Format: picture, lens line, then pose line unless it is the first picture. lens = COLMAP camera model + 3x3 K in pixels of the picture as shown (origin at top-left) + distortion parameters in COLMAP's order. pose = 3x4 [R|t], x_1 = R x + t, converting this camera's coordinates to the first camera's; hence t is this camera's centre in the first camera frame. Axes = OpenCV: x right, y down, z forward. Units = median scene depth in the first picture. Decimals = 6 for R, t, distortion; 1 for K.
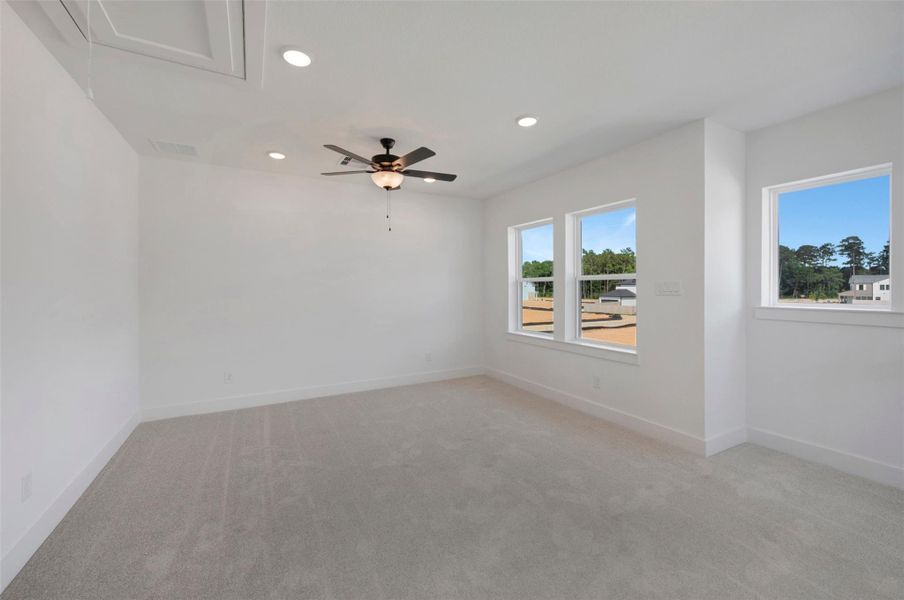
lens RADIAL K [[361.7, 0, 455.6], [0, 361.7, 287.0], [0, 0, 1]] dist [-0.002704, -0.000336]
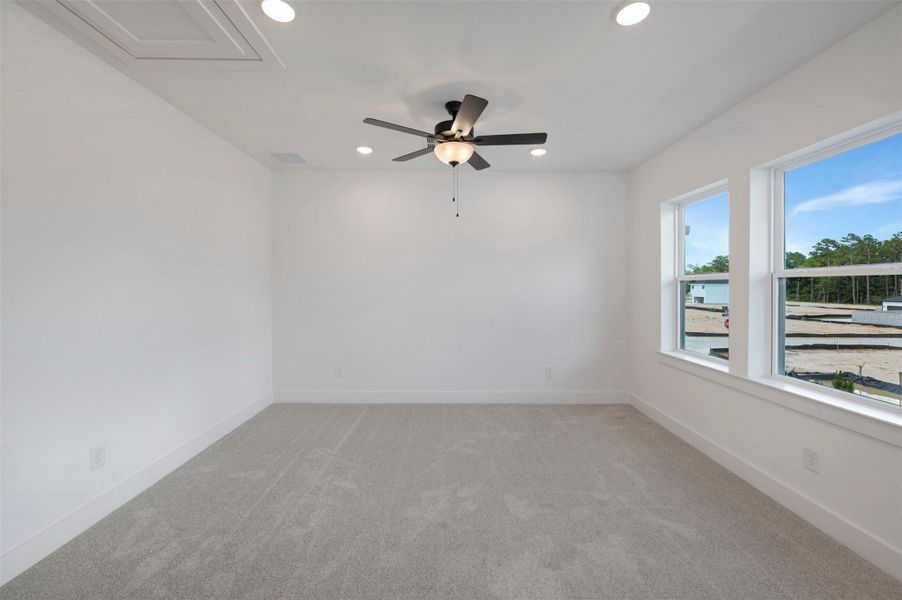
lens RADIAL K [[360.9, 0, 454.6], [0, 360.9, 287.0], [0, 0, 1]] dist [-0.002704, -0.000336]
pose [[0.878737, 0.006253, -0.477265, 0.182892], [-0.004950, 0.999980, 0.003988, -0.002256], [0.477280, -0.001142, 0.878751, 0.272128]]
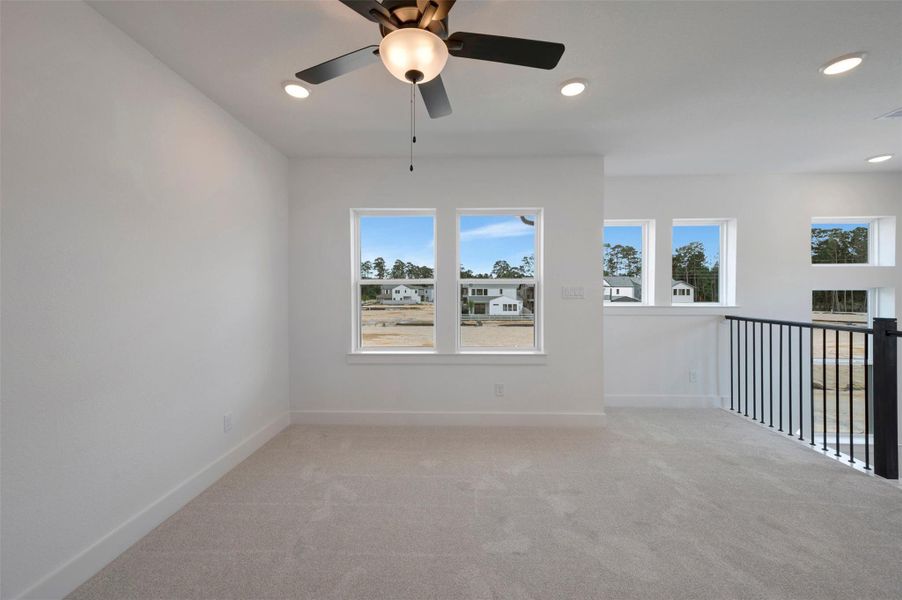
lens RADIAL K [[355.1, 0, 452.9], [0, 355.1, 294.8], [0, 0, 1]] dist [0.018963, -0.000055]
pose [[0.513217, -0.005862, 0.858239, -0.516367], [-0.002975, 0.999959, 0.008609, 0.002888], [-0.858254, -0.006972, 0.513178, 0.664212]]
